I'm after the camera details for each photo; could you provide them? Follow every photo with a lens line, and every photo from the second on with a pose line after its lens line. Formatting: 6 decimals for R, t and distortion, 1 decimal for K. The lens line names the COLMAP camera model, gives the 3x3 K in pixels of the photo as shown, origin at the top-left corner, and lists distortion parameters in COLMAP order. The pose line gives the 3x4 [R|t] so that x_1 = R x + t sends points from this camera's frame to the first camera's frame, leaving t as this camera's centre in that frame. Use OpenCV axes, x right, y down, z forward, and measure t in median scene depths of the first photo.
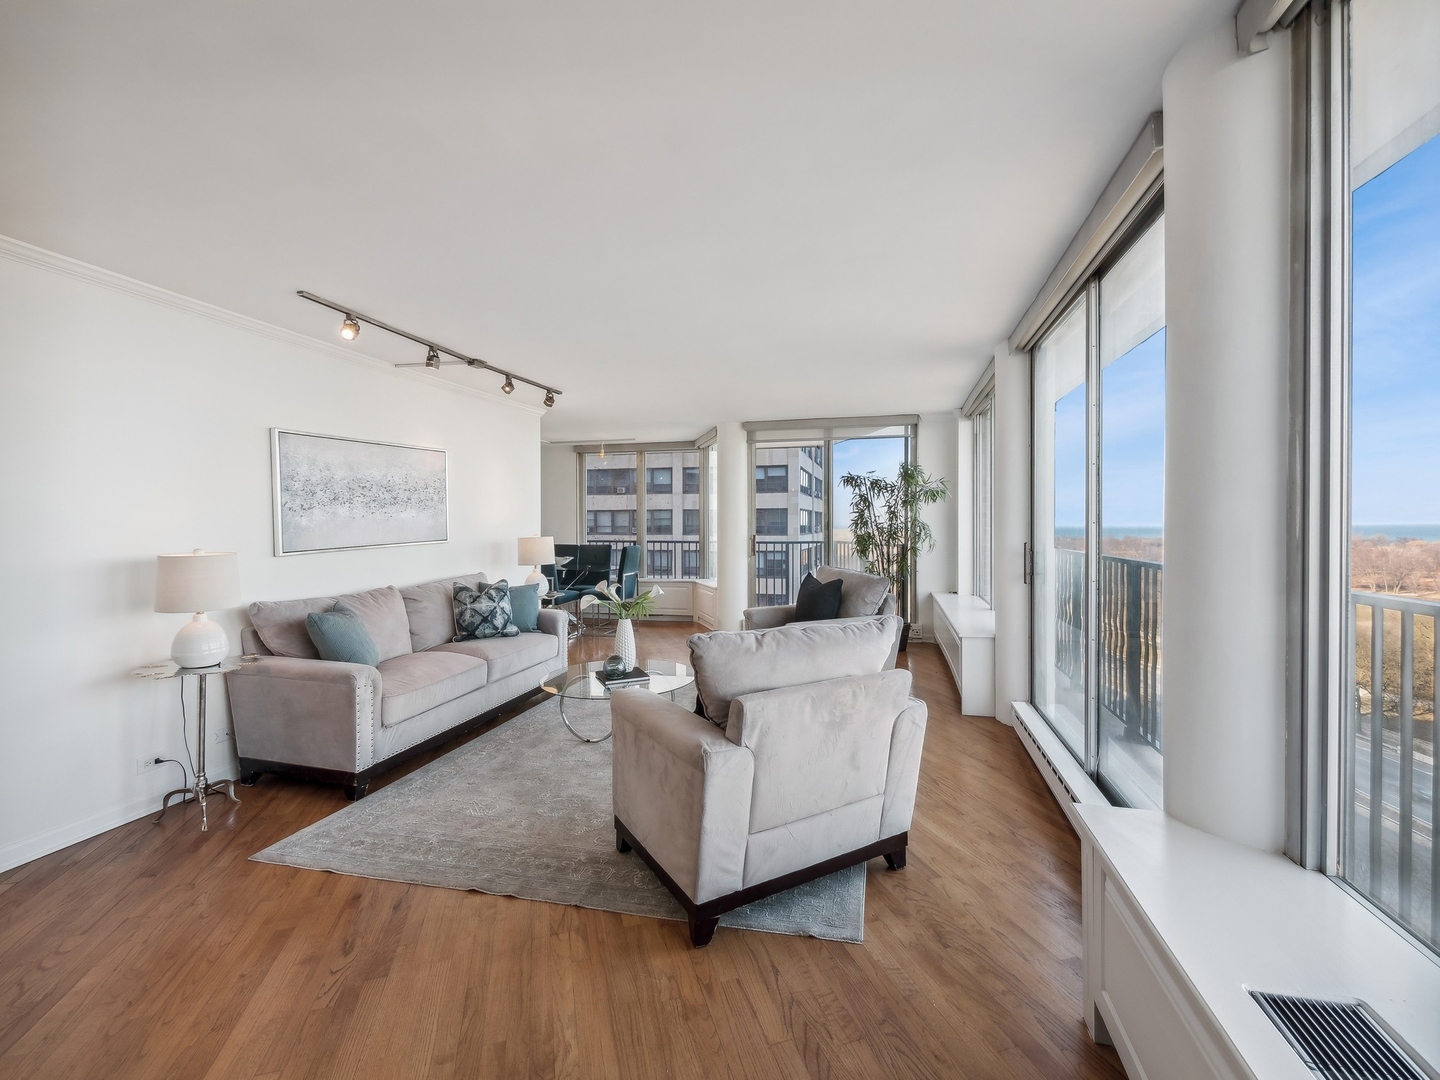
lens RADIAL K [[628.7, 0, 692.5], [0, 628.7, 529.9], [0, 0, 1]] dist [-0.004691, 0.001451]
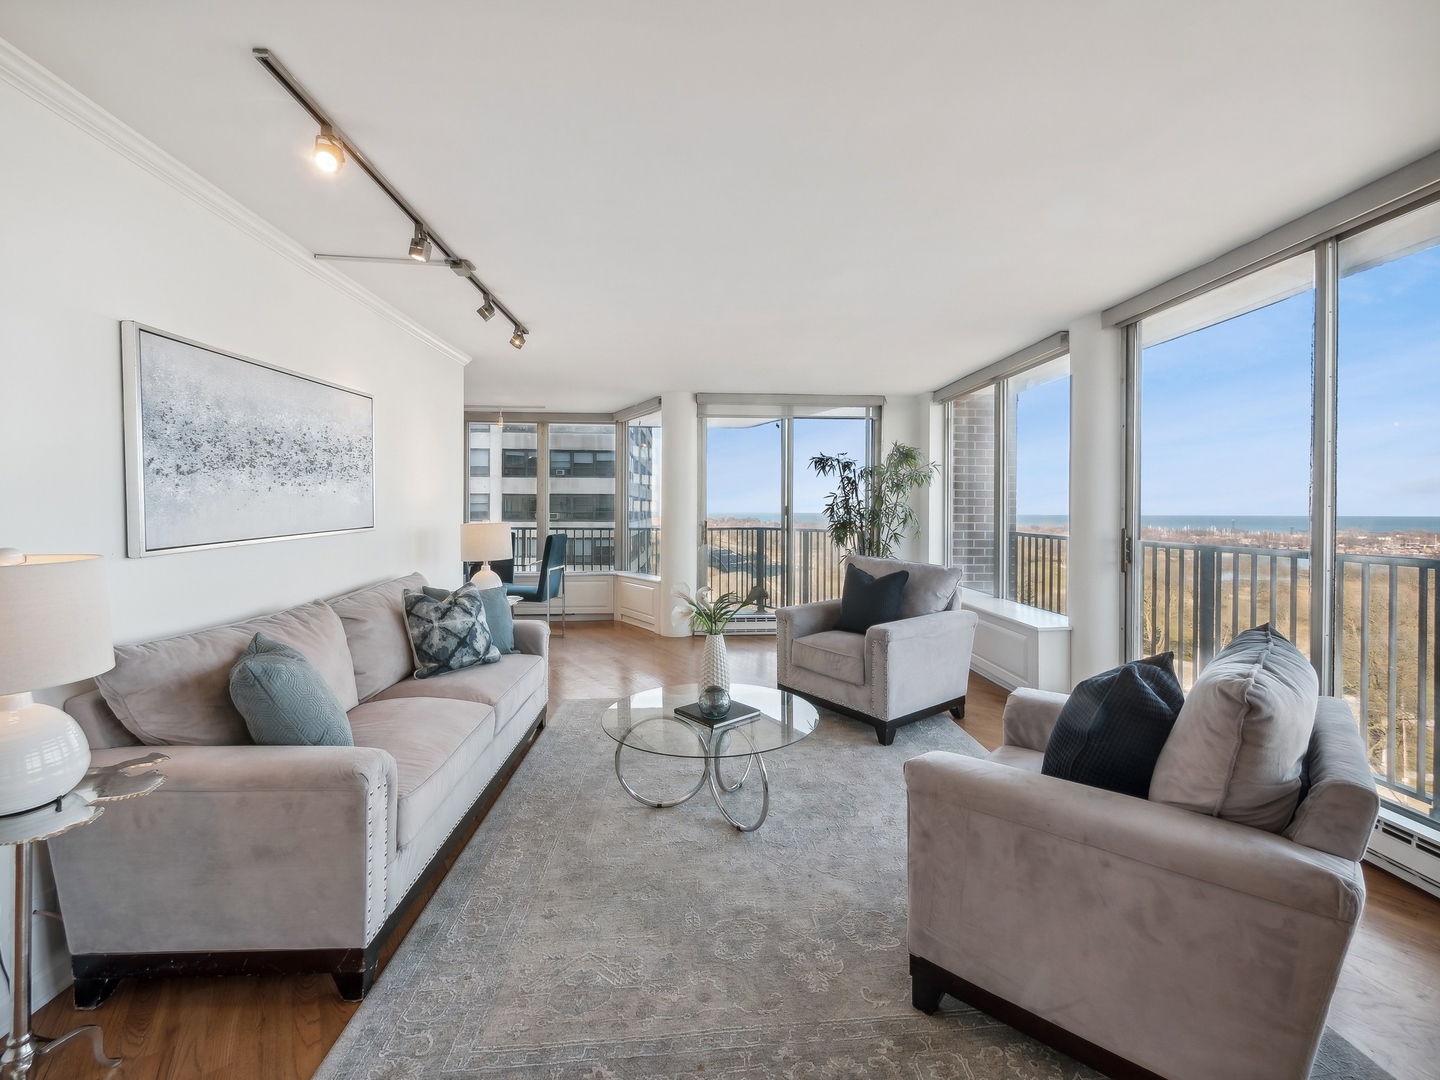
lens RADIAL K [[628.7, 0, 723.6], [0, 628.7, 517.4], [0, 0, 1]] dist [-0.004691, 0.001451]
pose [[0.944762, 0.003497, 0.327739, -0.290933], [-0.004023, 0.999991, 0.000928, 0.003809], [-0.327733, -0.002195, 0.944768, 0.259631]]
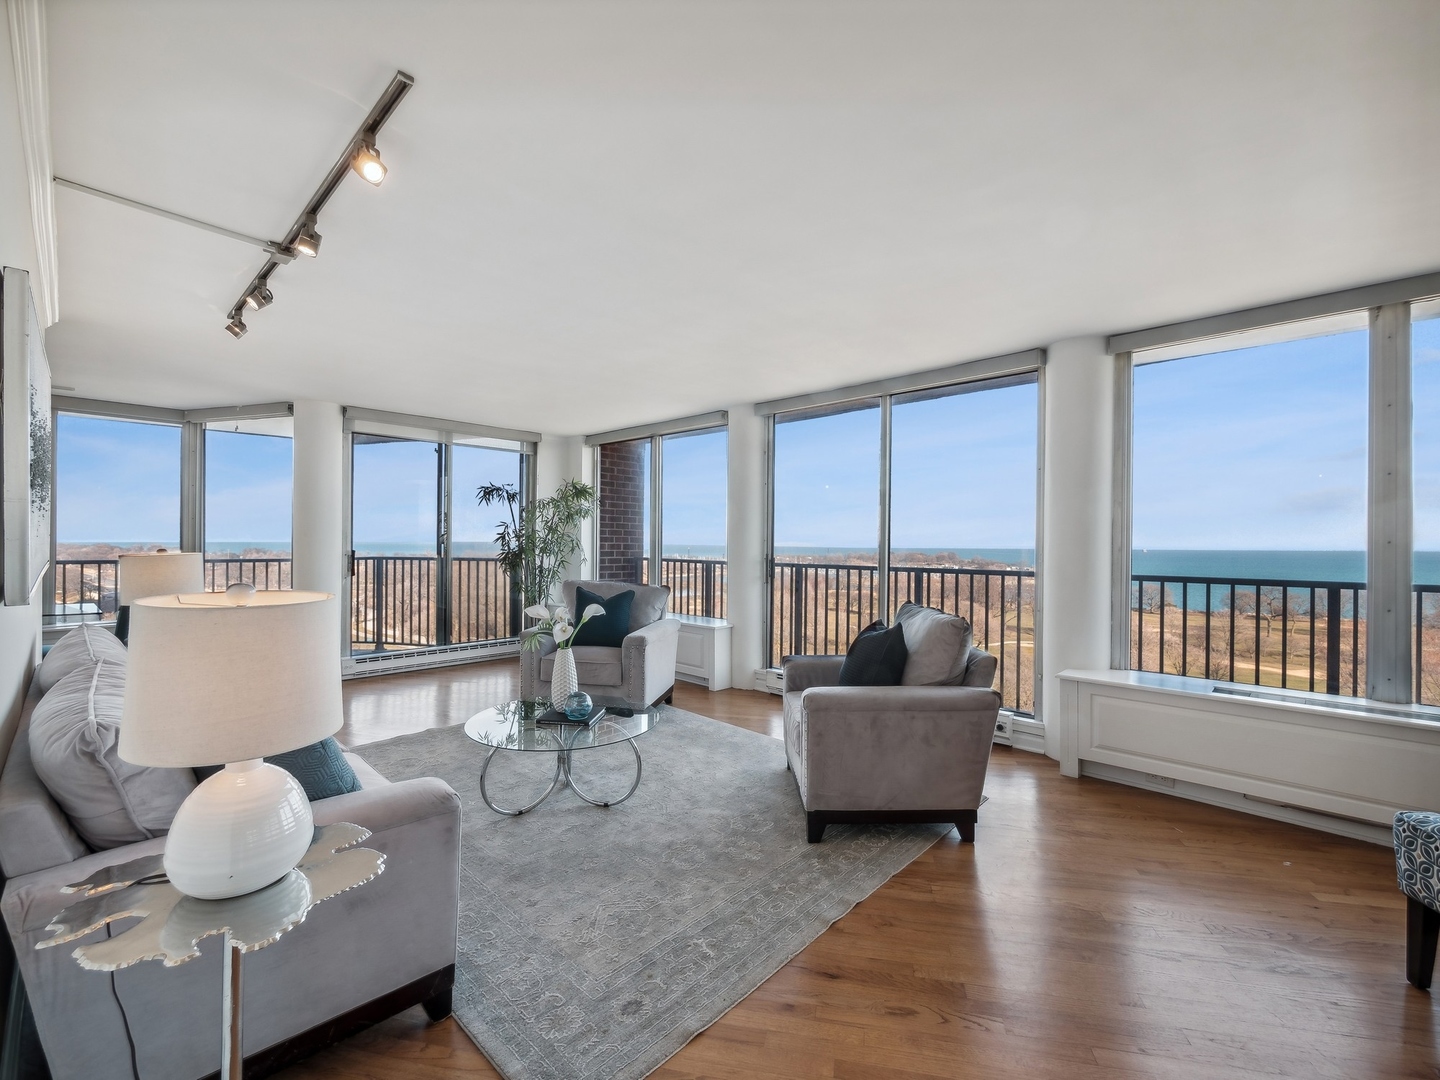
lens RADIAL K [[628.7, 0, 733.3], [0, 628.7, 548.9], [0, 0, 1]] dist [-0.004691, 0.001451]
pose [[0.467012, -0.000078, 0.884251, -0.635597], [-0.002890, 0.999995, 0.001614, 0.006288], [-0.884246, -0.003309, 0.467009, 0.353571]]
